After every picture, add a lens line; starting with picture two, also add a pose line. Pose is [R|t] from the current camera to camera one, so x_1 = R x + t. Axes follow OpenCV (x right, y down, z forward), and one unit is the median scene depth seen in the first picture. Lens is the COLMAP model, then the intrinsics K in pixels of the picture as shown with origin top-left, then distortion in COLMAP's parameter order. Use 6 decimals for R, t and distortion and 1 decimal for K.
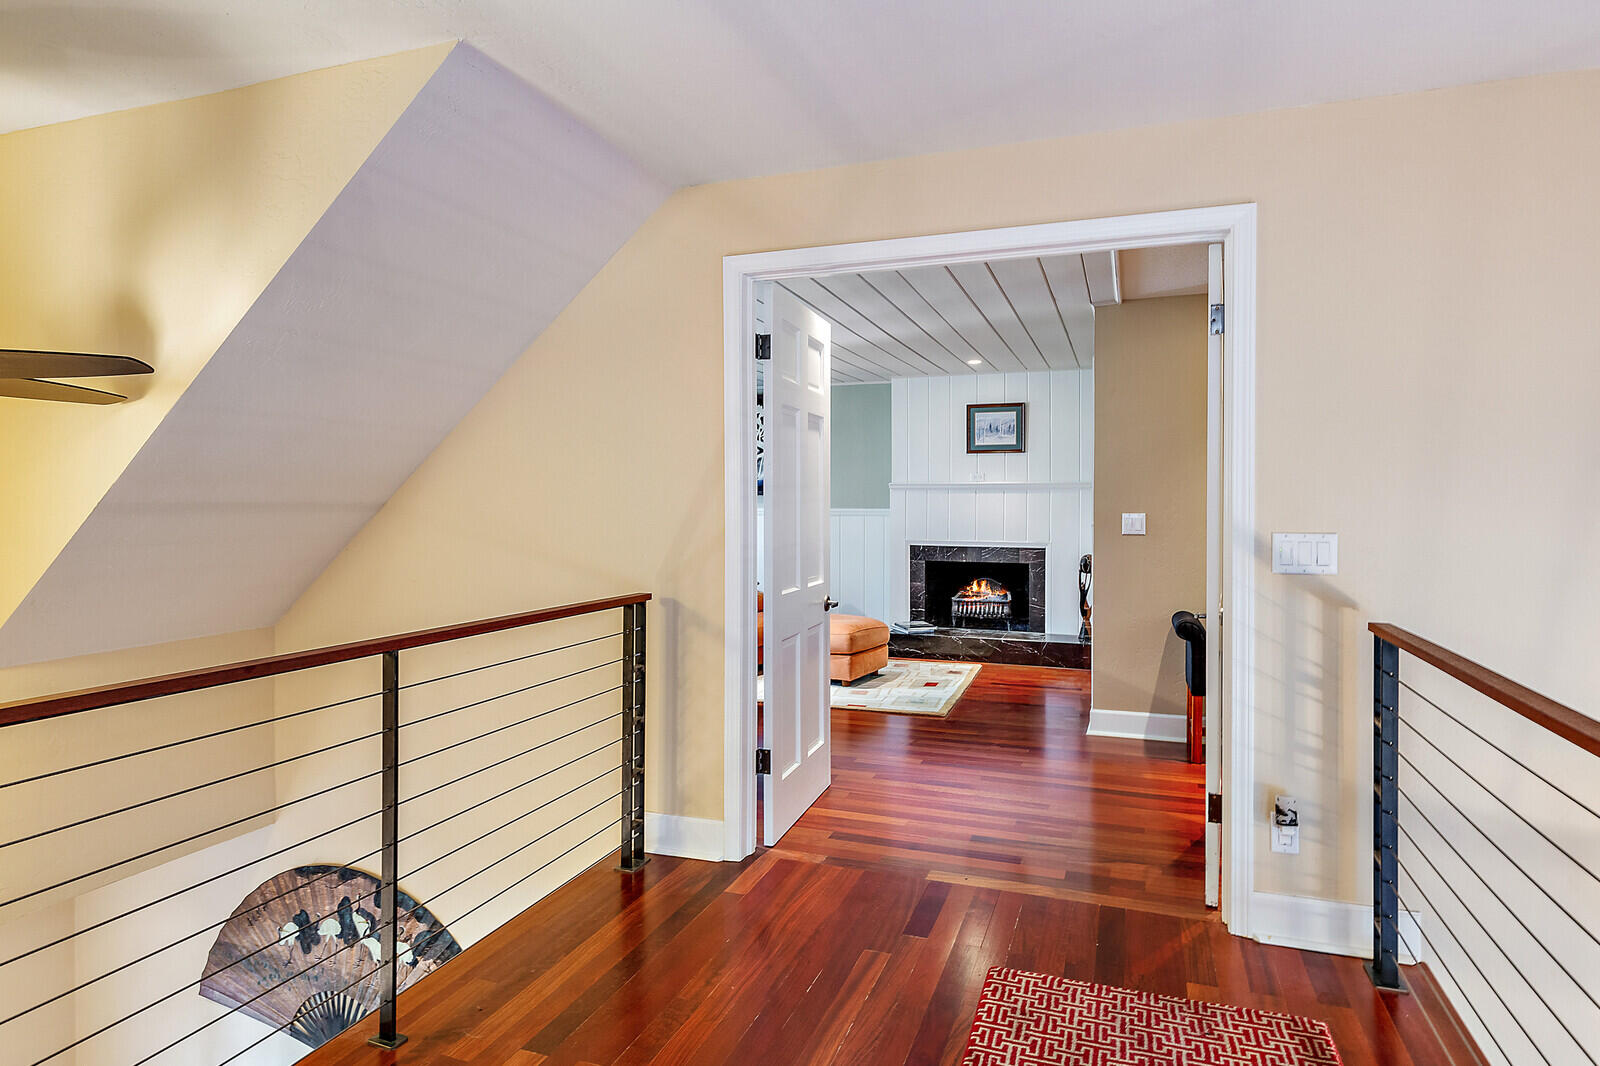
lens RADIAL K [[873.0, 0, 805.9], [0, 873.0, 526.5], [0, 0, 1]] dist [0.008147, 0.003462]
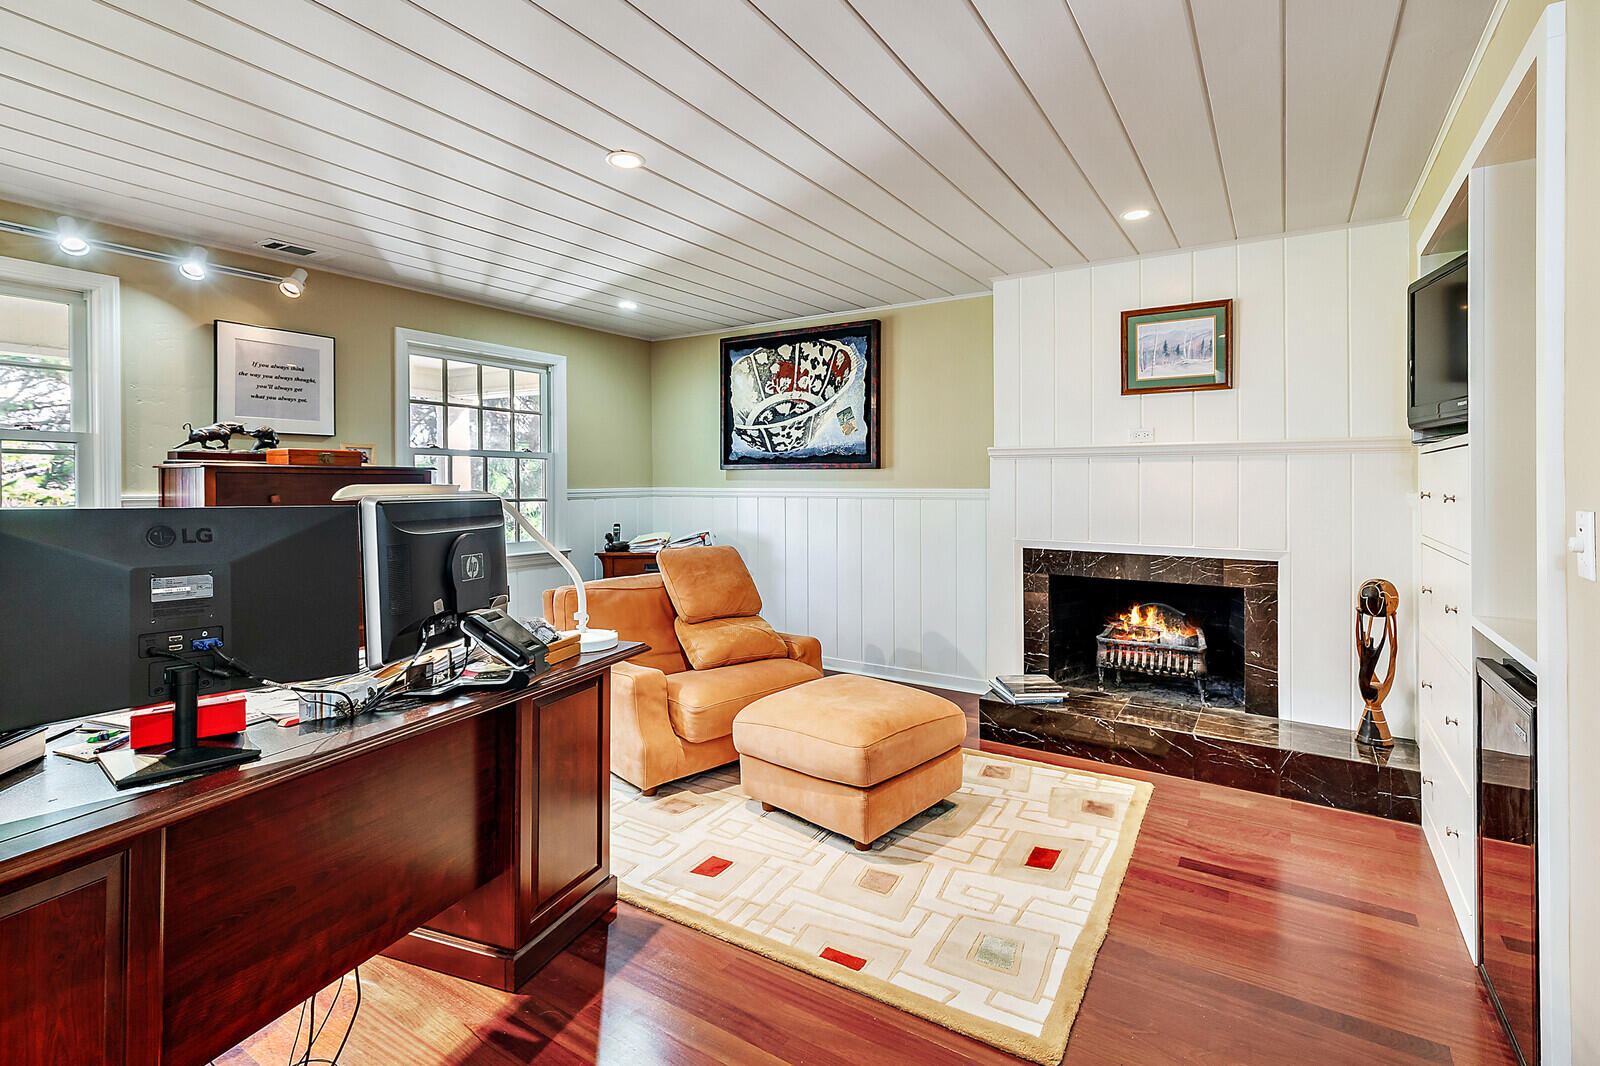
lens RADIAL K [[739.7, 0, 805.2], [0, 739.7, 482.3], [0, 0, 1]] dist [0.001106, 0.000708]
pose [[0.974994, 0.000080, -0.222232, 0.088306], [-0.005910, 0.999656, -0.025567, -0.010924], [0.222153, 0.026241, 0.974659, 0.475179]]
